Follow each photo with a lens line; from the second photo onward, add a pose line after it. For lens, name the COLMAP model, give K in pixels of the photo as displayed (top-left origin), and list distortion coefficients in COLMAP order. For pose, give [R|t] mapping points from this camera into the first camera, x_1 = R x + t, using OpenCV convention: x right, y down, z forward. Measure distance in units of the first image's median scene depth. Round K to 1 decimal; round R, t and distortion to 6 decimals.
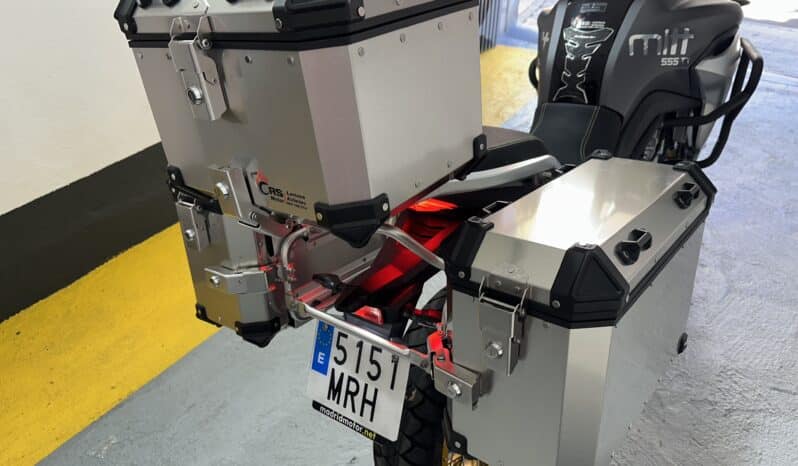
lens RADIAL K [[580.1, 0, 411.9], [0, 580.1, 233.9], [0, 0, 1]] dist [0.026634, -0.000187]
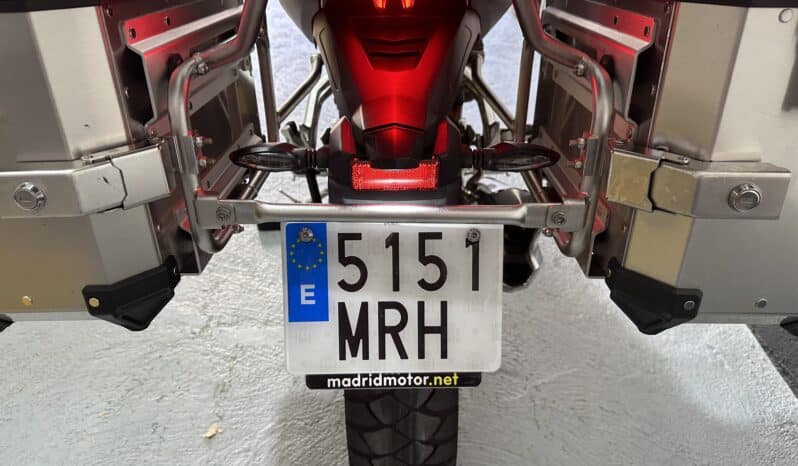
lens RADIAL K [[578.5, 0, 399.0], [0, 578.5, 233.0], [0, 0, 1]] dist [0.056669, -0.096106]
pose [[0.787674, -0.243145, 0.566083, -0.398177], [0.212259, 0.969675, 0.121151, 0.116212], [-0.578373, 0.024729, 0.815397, 0.534370]]
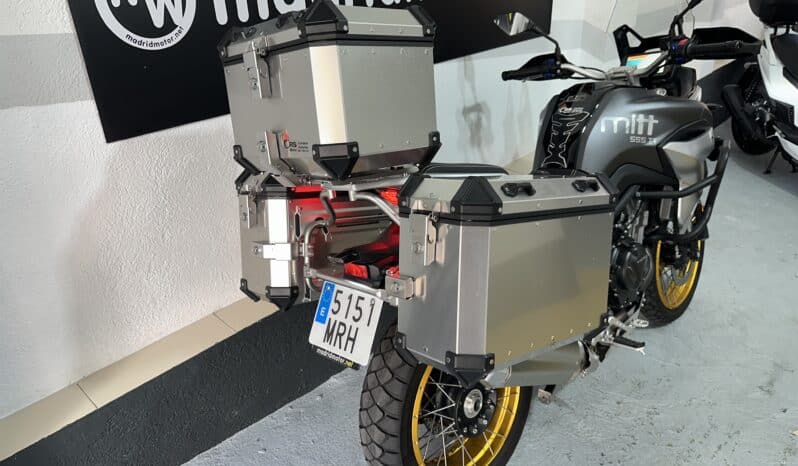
lens RADIAL K [[578.5, 0, 399.0], [0, 578.5, 233.0], [0, 0, 1]] dist [0.056669, -0.096106]
pose [[0.986629, 0.063372, -0.150154, 0.211945], [-0.096935, 0.968811, -0.228056, 0.339864], [0.131019, 0.239562, 0.962000, -0.306529]]
